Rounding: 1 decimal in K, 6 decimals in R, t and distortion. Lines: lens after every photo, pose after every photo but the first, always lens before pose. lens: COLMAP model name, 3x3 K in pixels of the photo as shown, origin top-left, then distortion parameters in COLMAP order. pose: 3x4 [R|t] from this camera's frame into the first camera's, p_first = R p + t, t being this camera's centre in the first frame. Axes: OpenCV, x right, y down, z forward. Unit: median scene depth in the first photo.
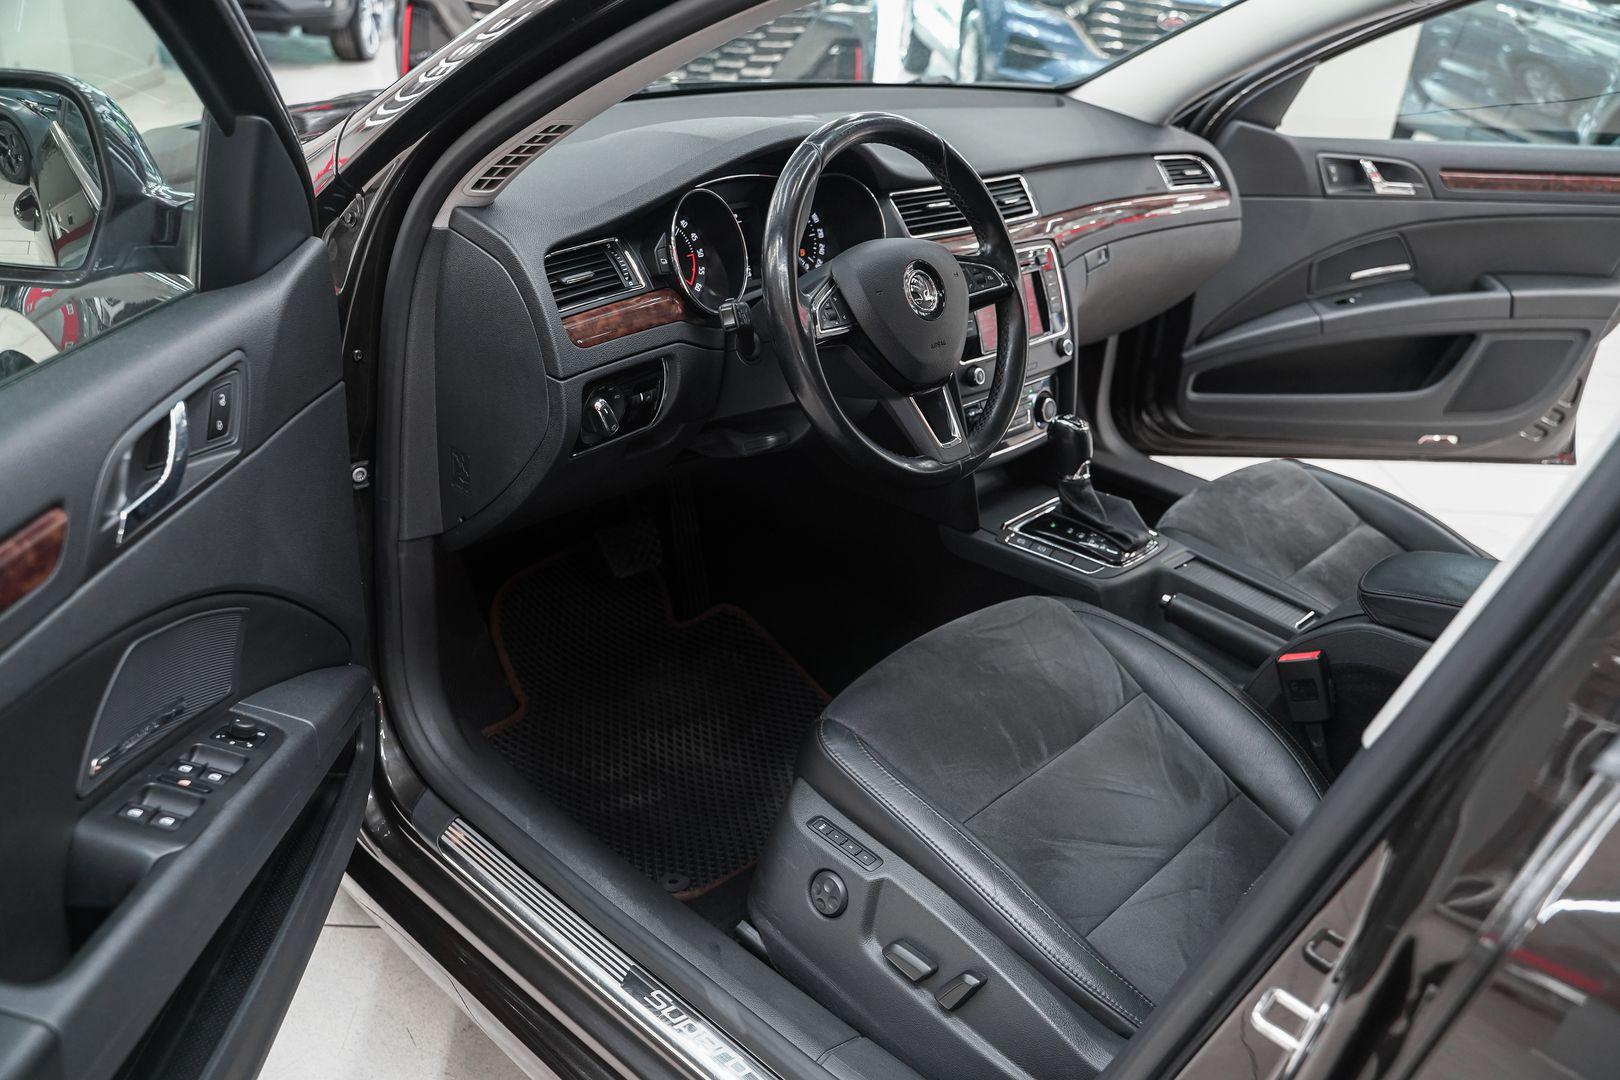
lens RADIAL K [[1309.4, 0, 810.0], [0, 1309.4, 540.0], [0, 0, 1]] dist [-0.124830, 0.096744]
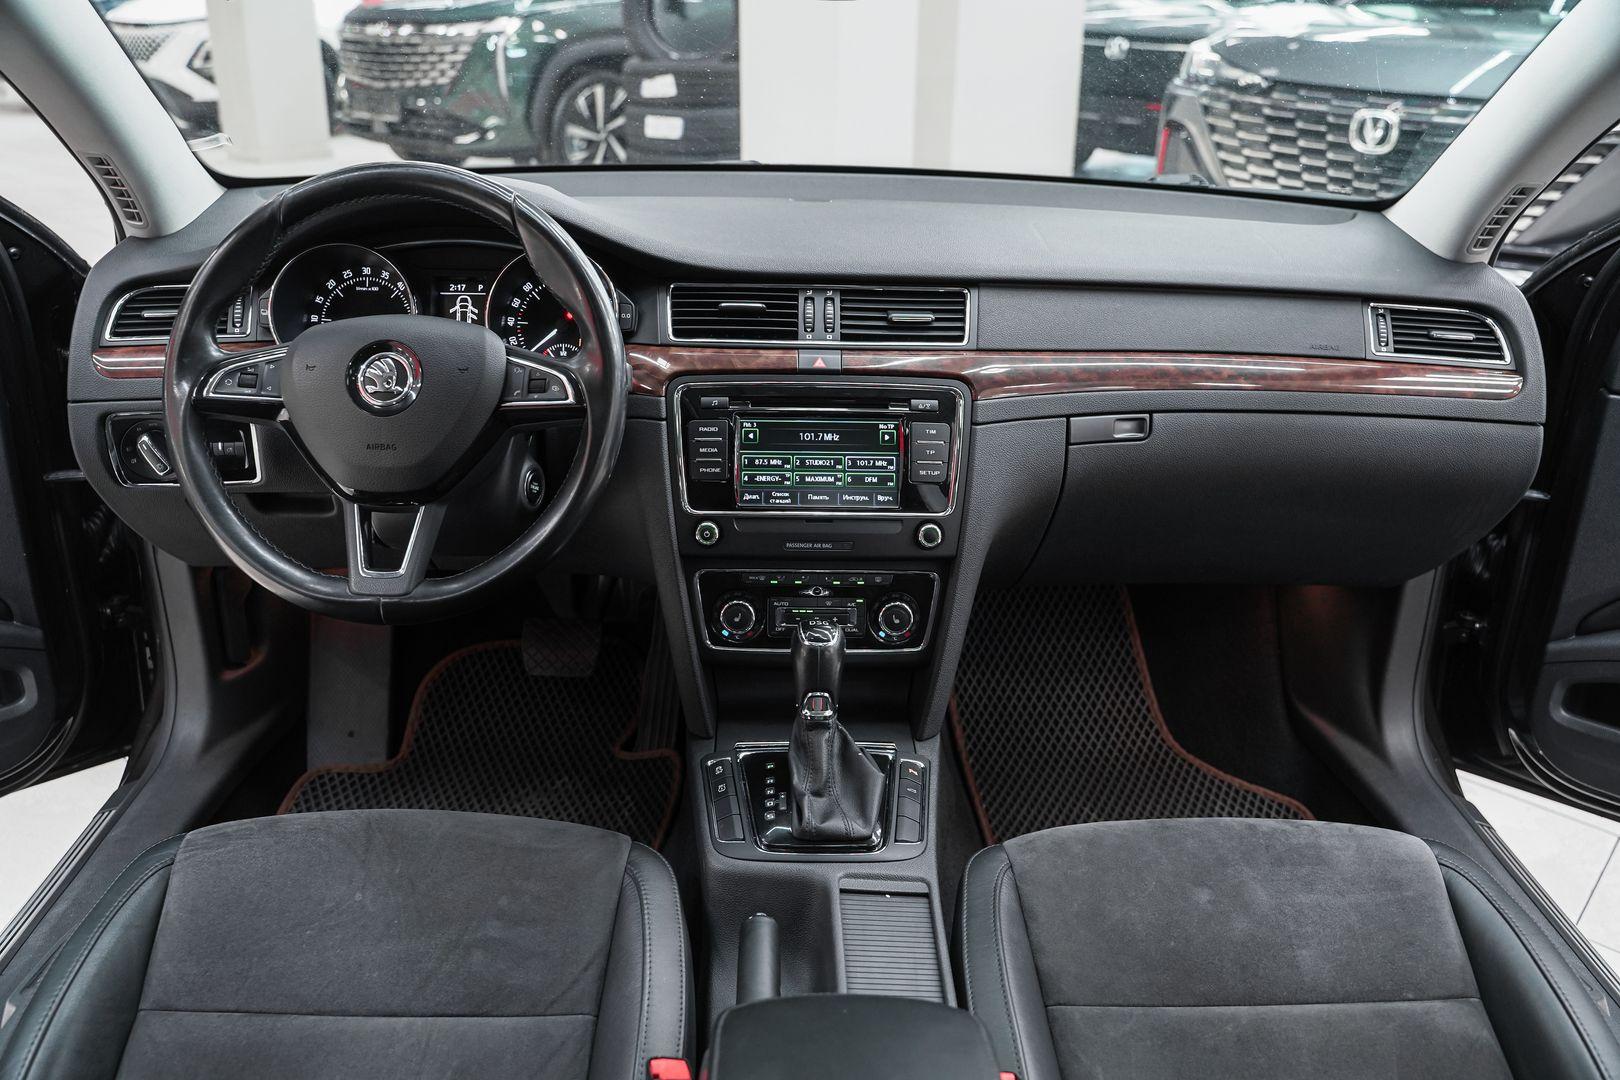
lens RADIAL K [[1294.5, 0, 810.0], [0, 1294.5, 540.0], [0, 0, 1]] dist [-0.118141, 0.081217]
pose [[0.694353, 0.221673, -0.684643, 0.593452], [-0.290204, 0.956840, 0.015485, -0.132259], [0.658526, 0.187933, 0.728714, 0.442404]]
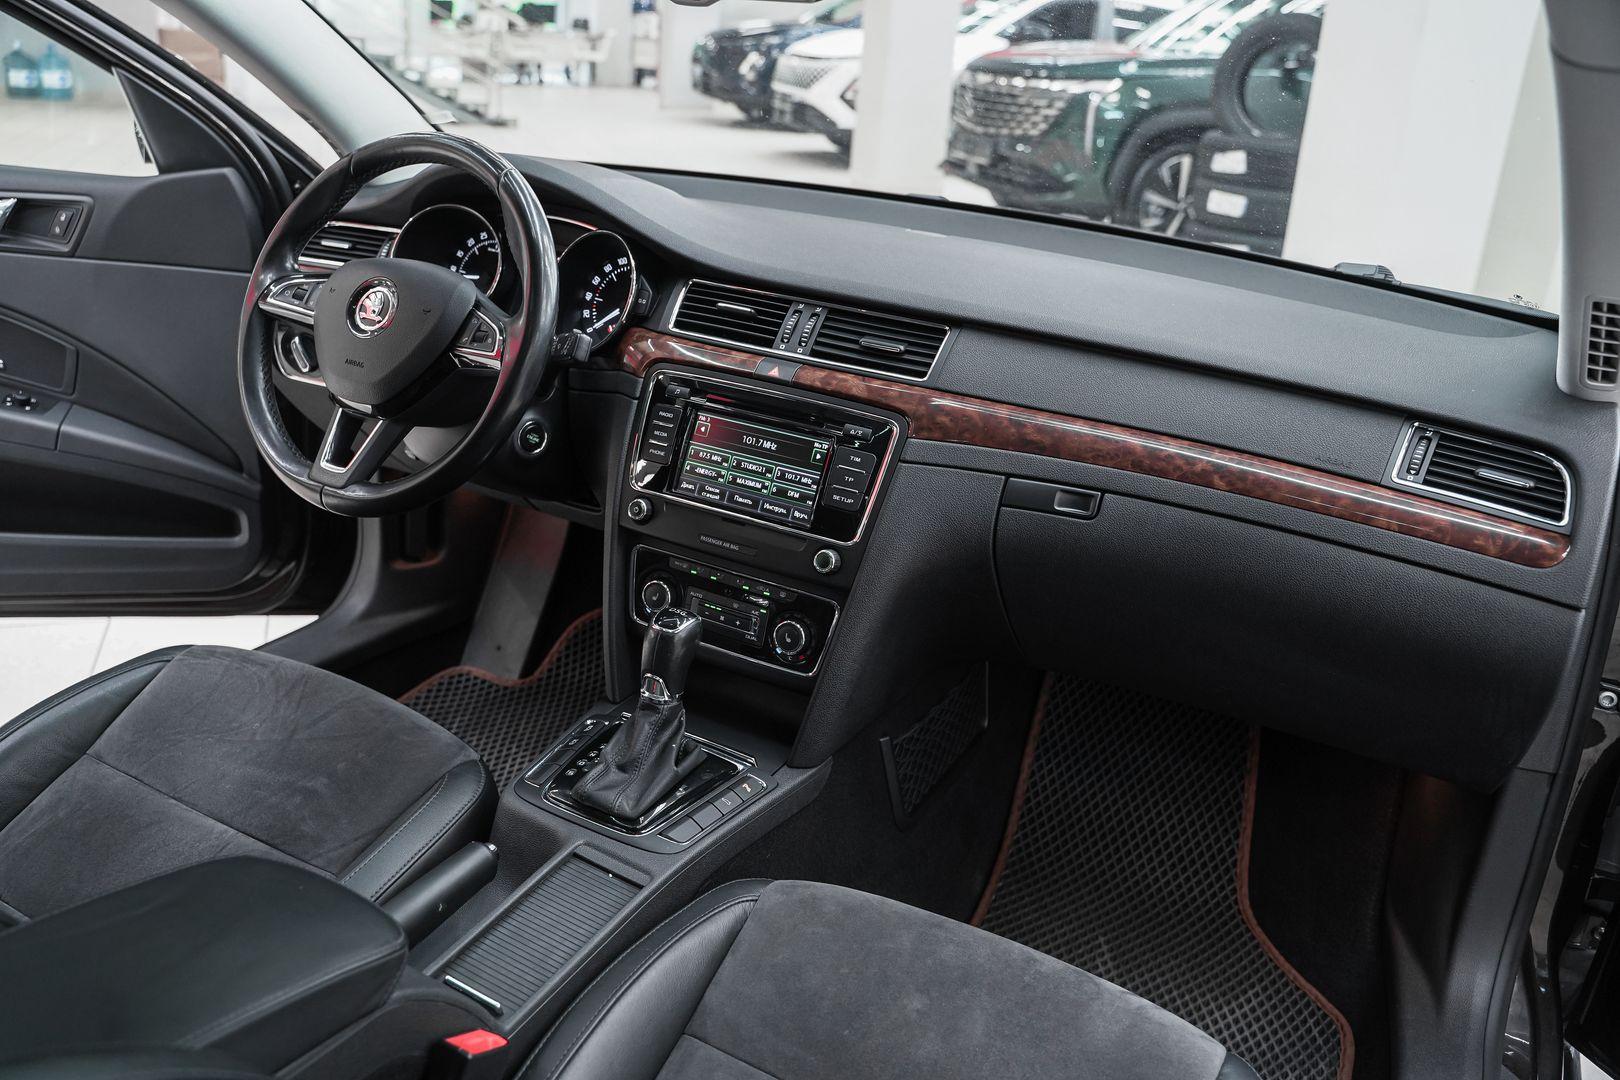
lens RADIAL K [[1309.4, 0, 810.0], [0, 1309.4, 540.0], [0, 0, 1]] dist [-0.124830, 0.096744]
pose [[0.258680, 0.299960, -0.918209, 0.777689], [-0.482599, 0.863562, 0.146149, -0.241612], [0.836769, 0.405321, 0.368147, 0.707883]]
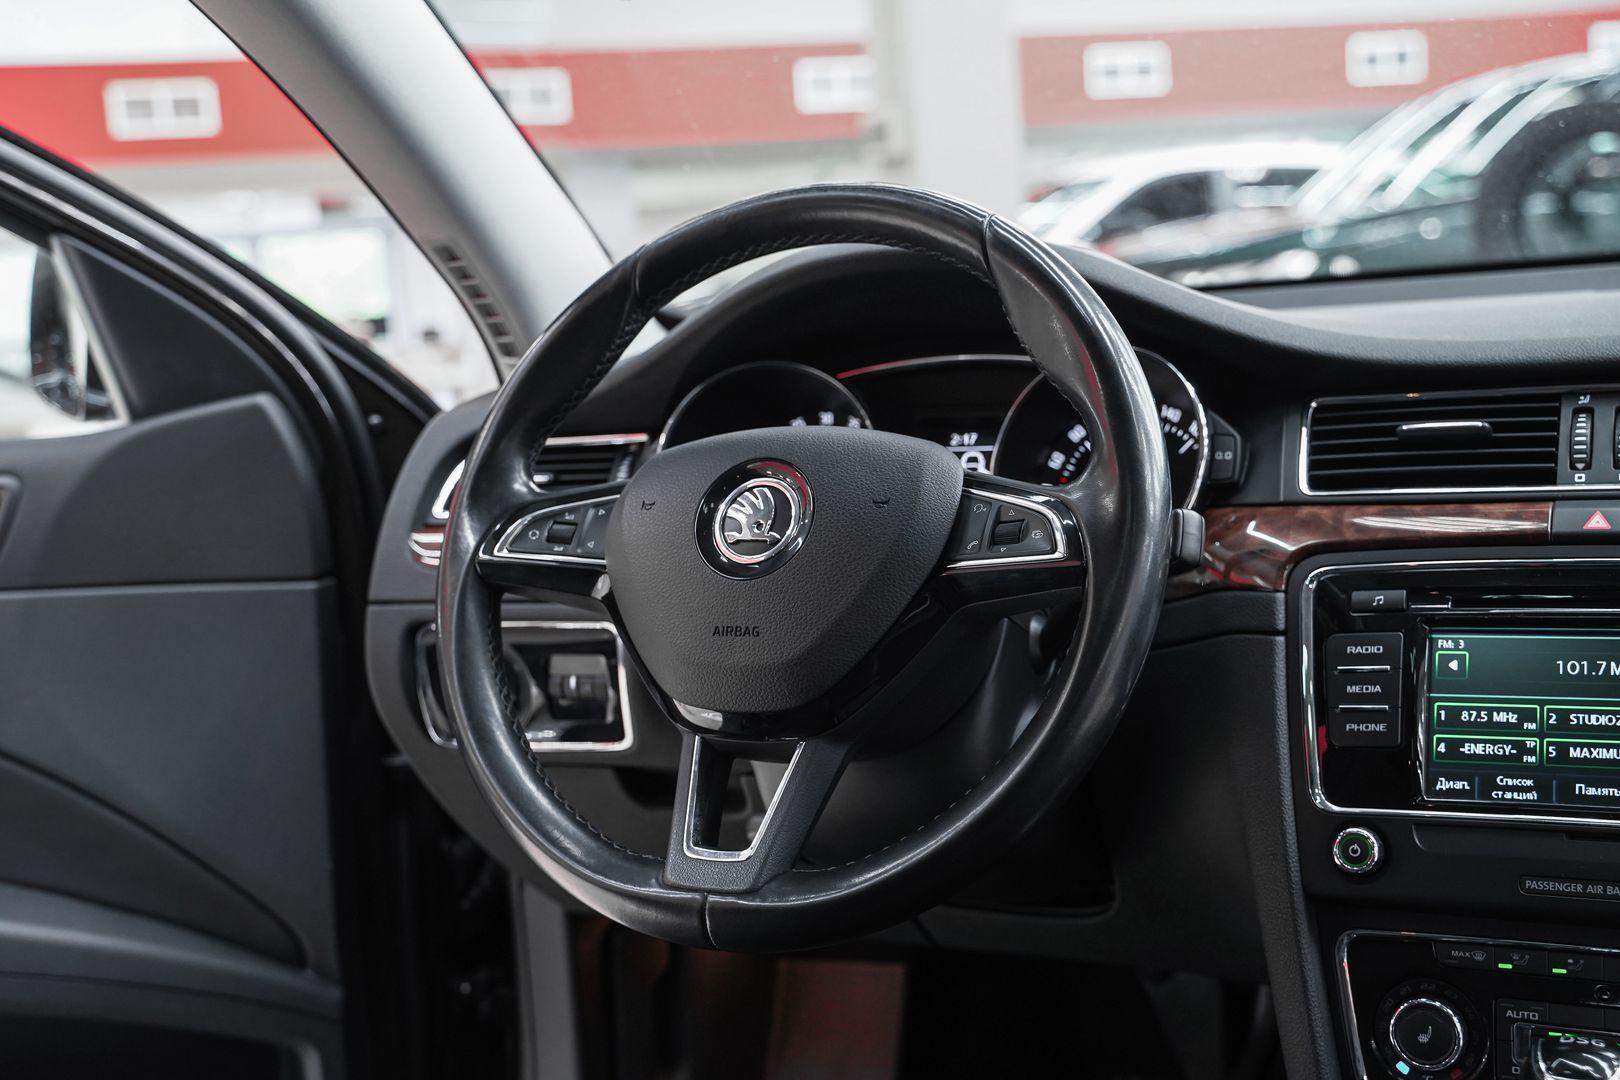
lens RADIAL K [[1983.4, 0, 770.9], [0, 1983.4, 508.5], [0, 0, 1]] dist [0.010933, 0.050265]
pose [[0.266774, -0.002007, -0.963757, 0.559148], [-0.344521, 0.933722, -0.097310, -0.091196], [0.900076, 0.357994, 0.248401, 0.590478]]
